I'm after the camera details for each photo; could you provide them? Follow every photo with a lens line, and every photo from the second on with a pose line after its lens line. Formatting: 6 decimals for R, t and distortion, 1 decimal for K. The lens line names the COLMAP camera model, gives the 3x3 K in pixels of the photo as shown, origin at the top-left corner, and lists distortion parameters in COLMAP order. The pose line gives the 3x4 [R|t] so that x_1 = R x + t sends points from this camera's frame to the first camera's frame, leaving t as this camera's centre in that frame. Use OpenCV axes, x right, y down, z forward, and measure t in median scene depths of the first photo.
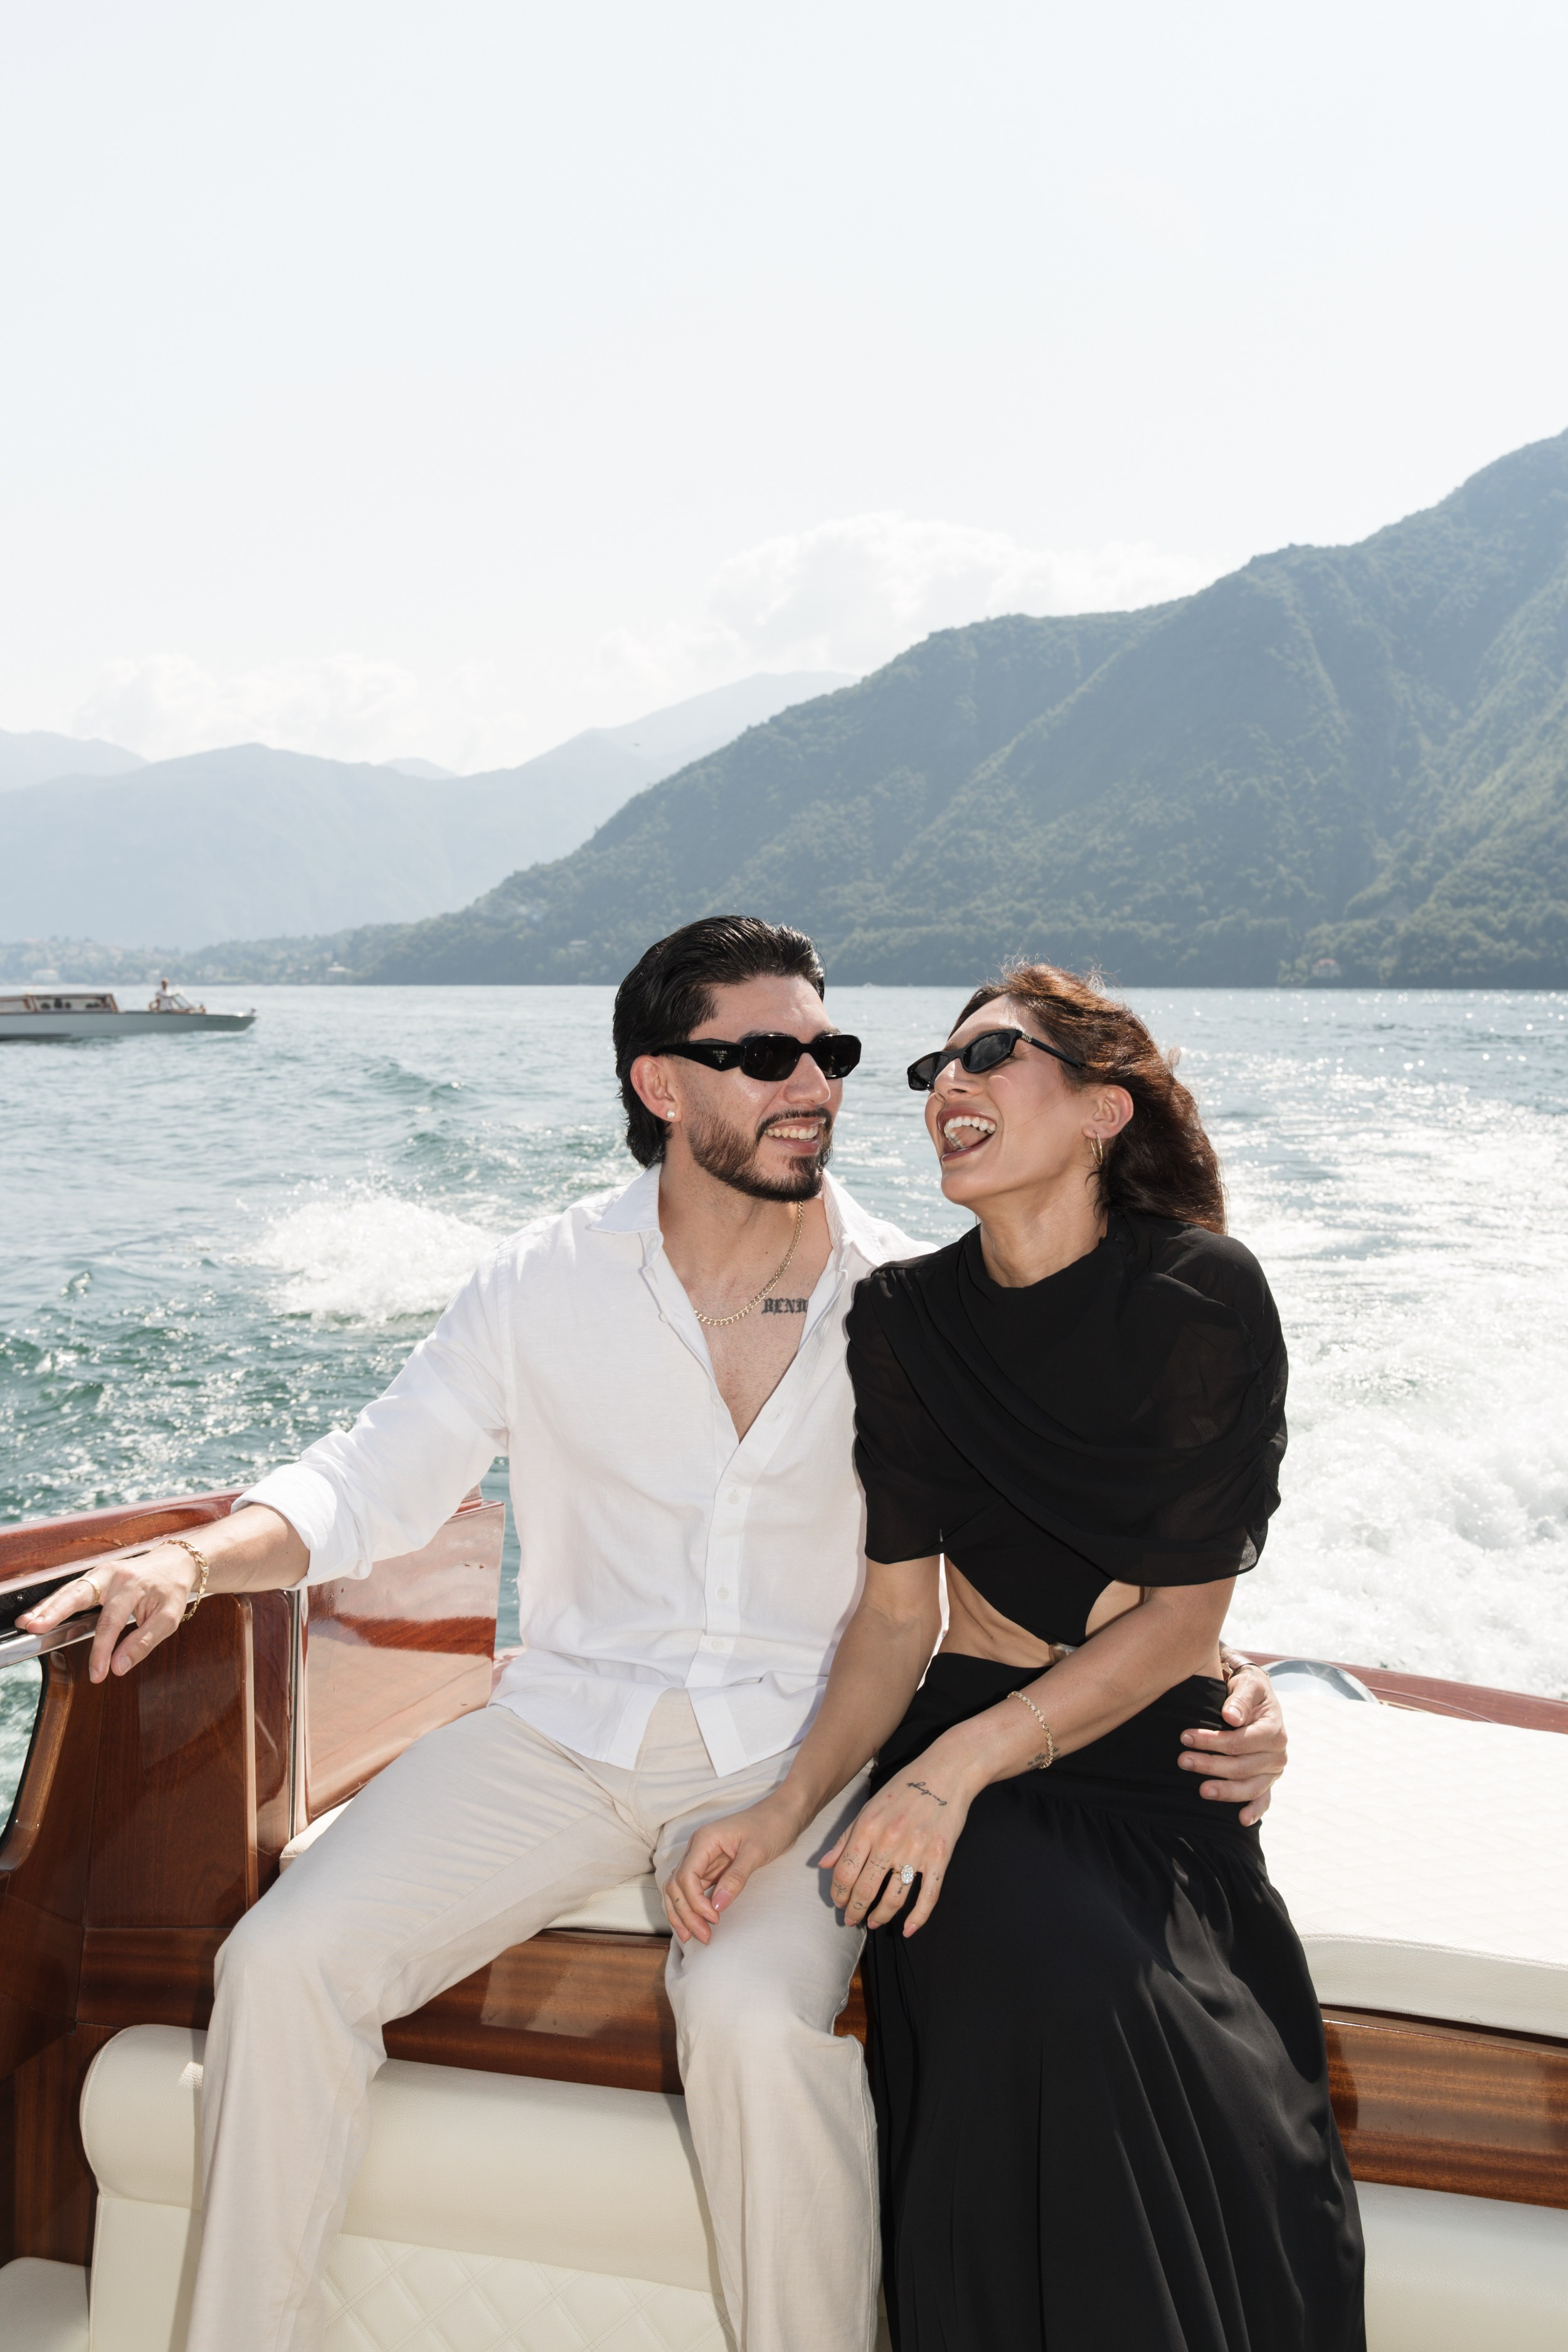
lens RADIAL K [[2255.1, 0, 784.0], [0, 2255.1, 1176.0], [0, 0, 1]] dist [-0.097616, 0.157300]
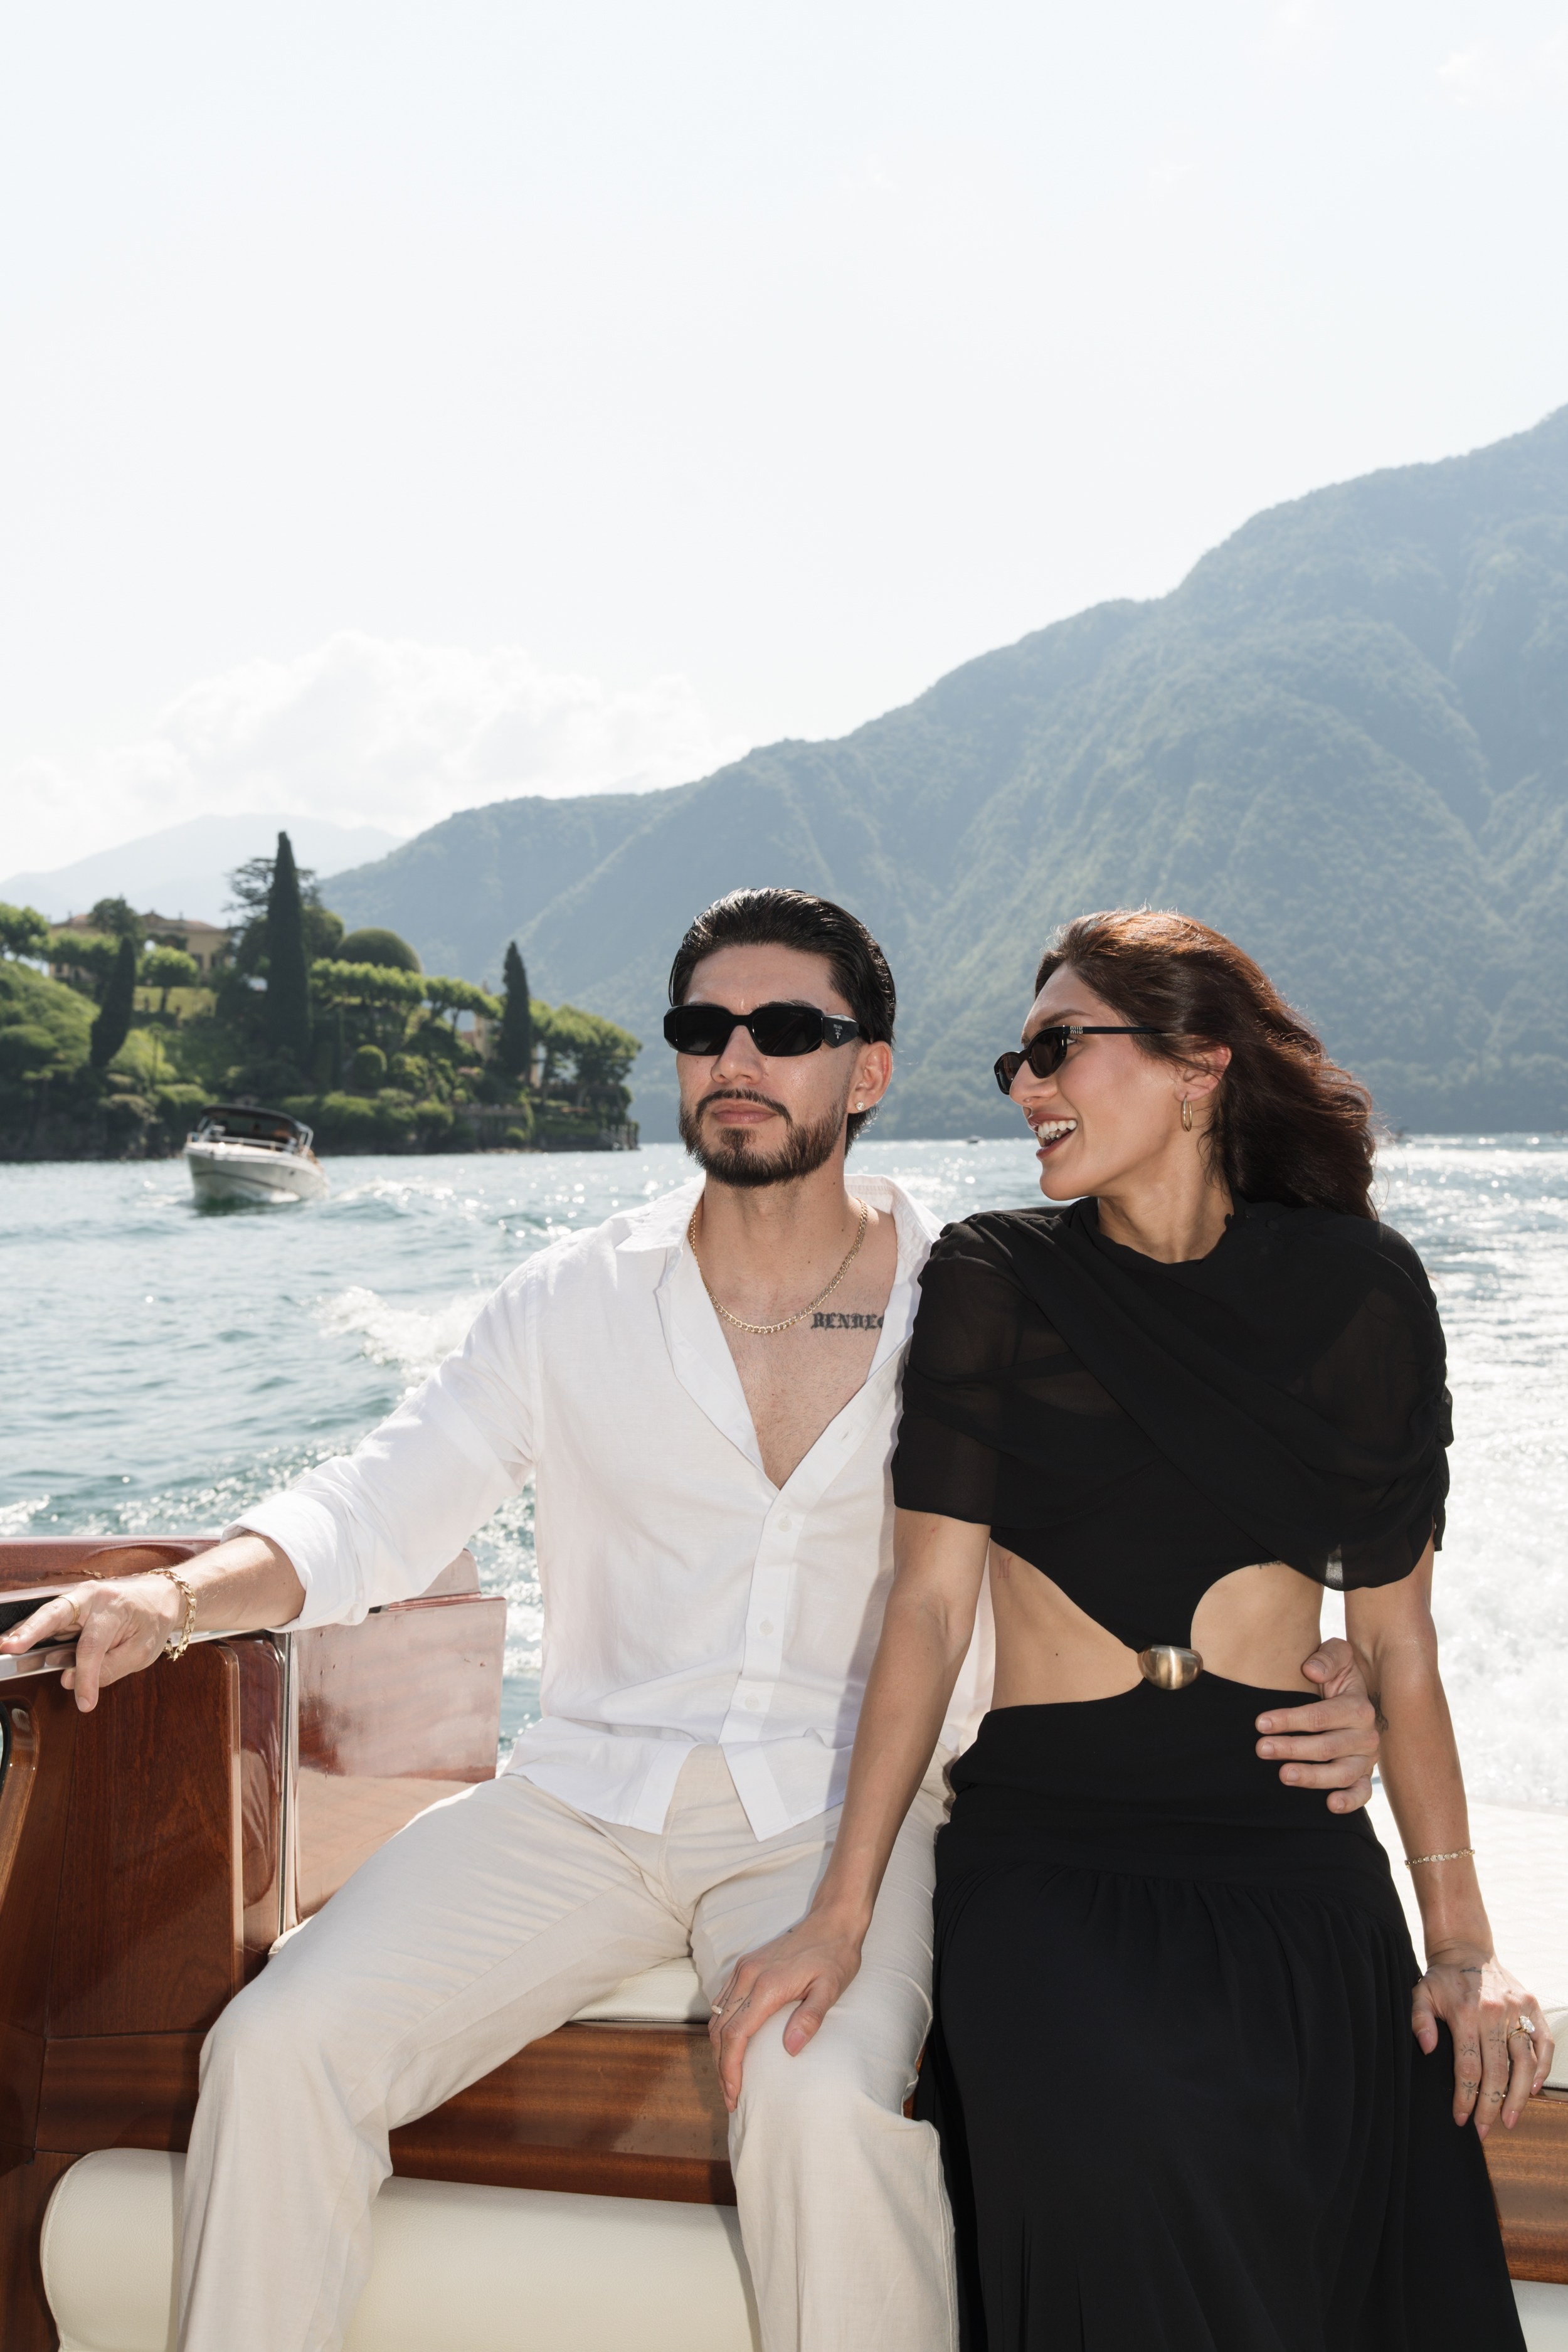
lens RADIAL K [[2541.3, 0, 784.0], [0, 2541.3, 1176.0], [0, 0, 1]] dist [-0.161661, -0.024475]
pose [[0.973245, -0.017425, 0.229107, -0.070397], [0.033863, 0.997110, -0.068014, 0.018374], [-0.227260, 0.073953, 0.971022, -0.216322]]
